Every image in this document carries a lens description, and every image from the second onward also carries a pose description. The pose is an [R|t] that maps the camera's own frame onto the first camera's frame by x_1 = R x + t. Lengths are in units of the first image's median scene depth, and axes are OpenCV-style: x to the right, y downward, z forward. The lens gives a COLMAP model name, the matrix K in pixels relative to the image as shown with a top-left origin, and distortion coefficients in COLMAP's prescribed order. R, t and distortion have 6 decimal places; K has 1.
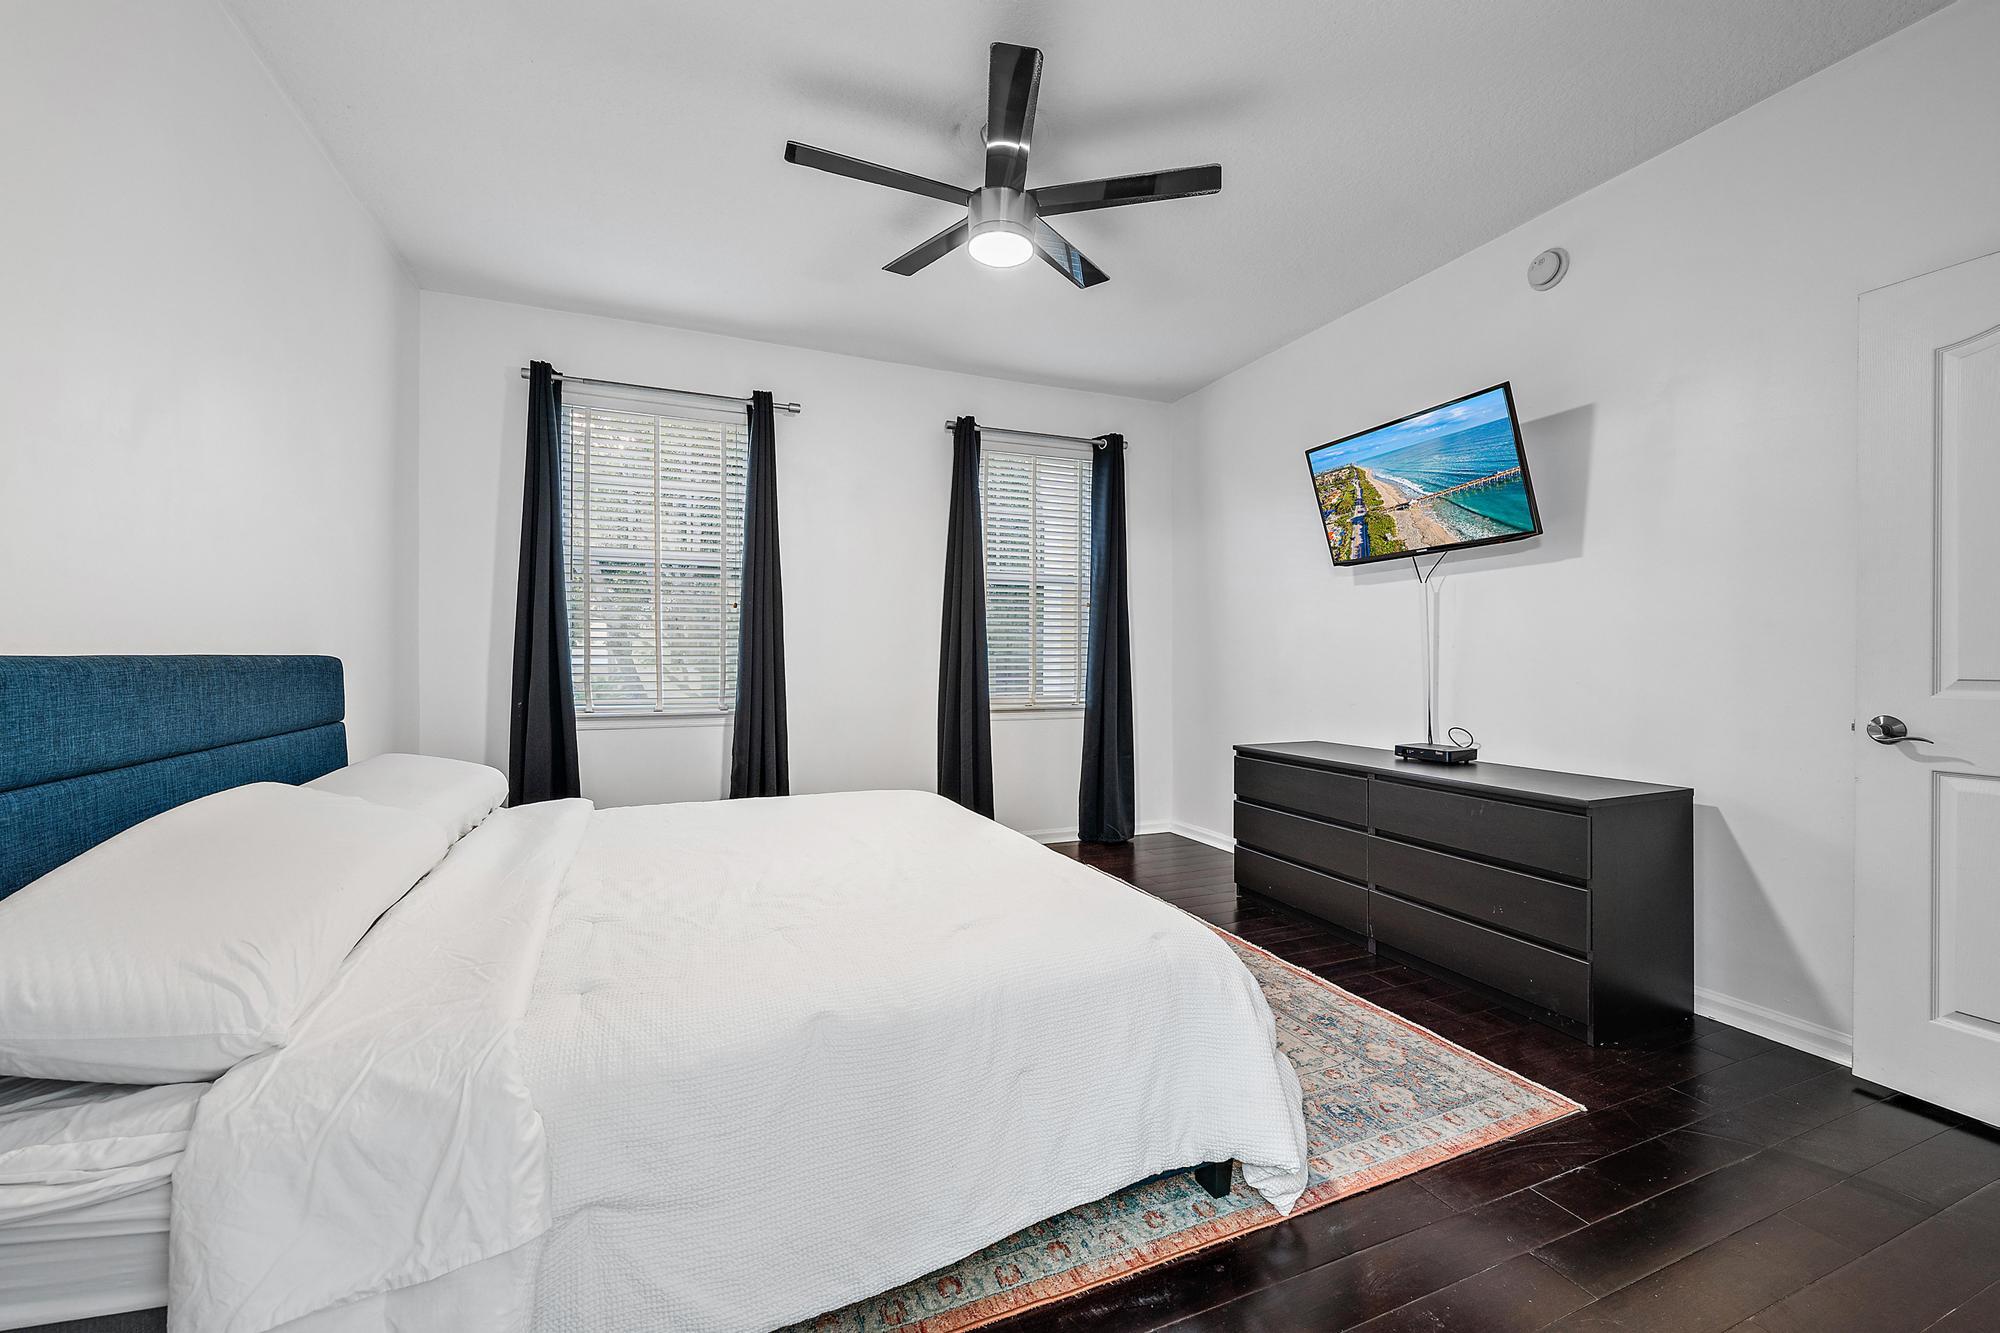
lens RADIAL K [[793.4, 0, 990.3], [0, 793.4, 671.2], [0, 0, 1]] dist [-0.002945, 0.000032]
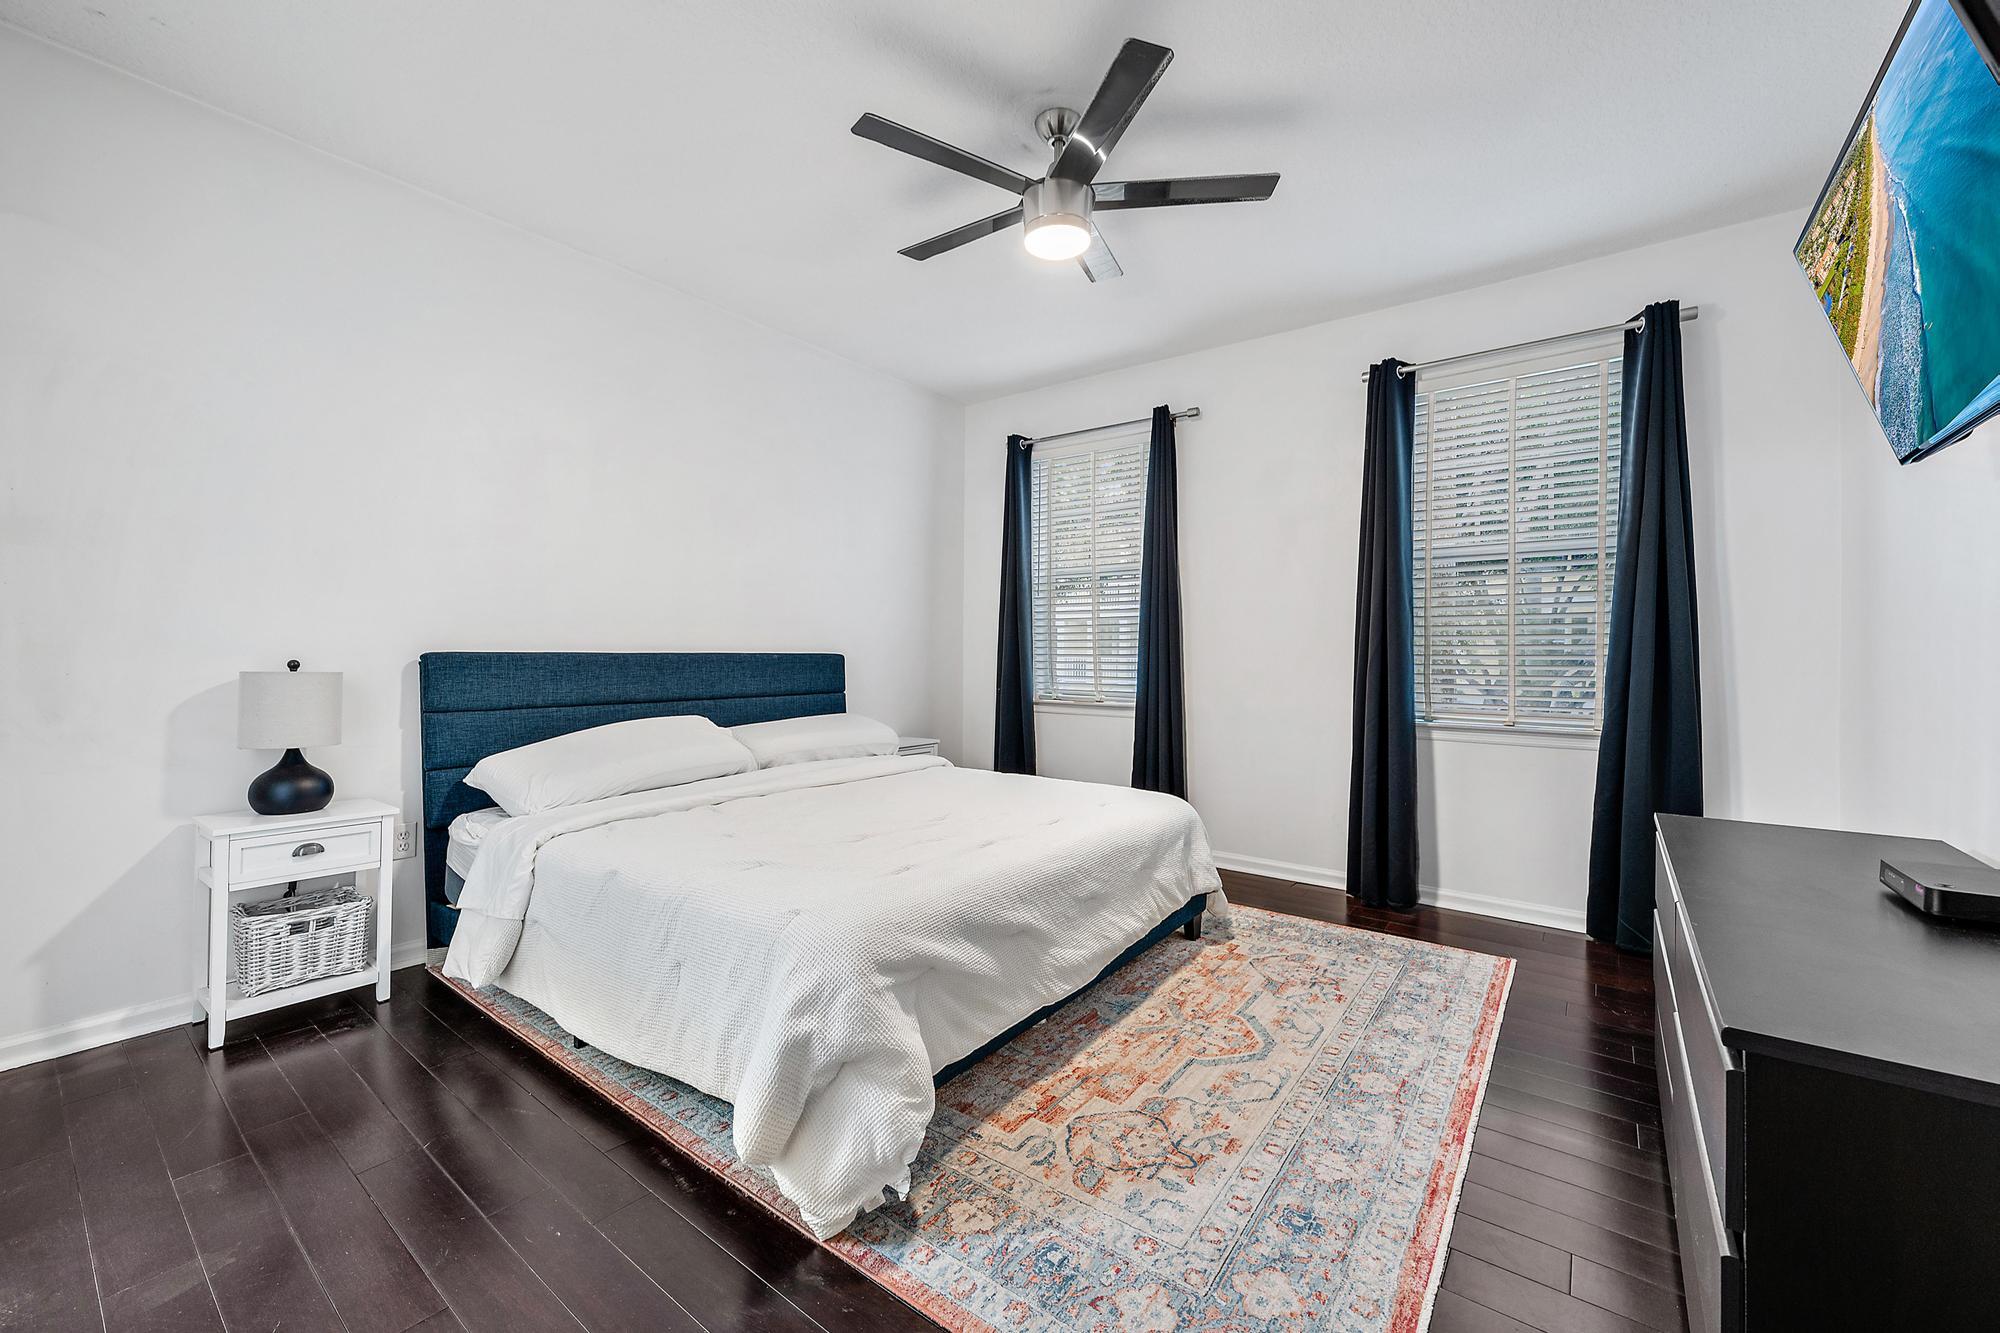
lens RADIAL K [[793.4, 0, 998.8], [0, 793.4, 645.8], [0, 0, 1]] dist [-0.002945, 0.000032]
pose [[0.498491, 0.000041, -0.866895, 0.737328], [-0.011995, 0.999905, -0.006851, -0.024807], [0.866812, 0.013813, 0.498444, 0.381394]]
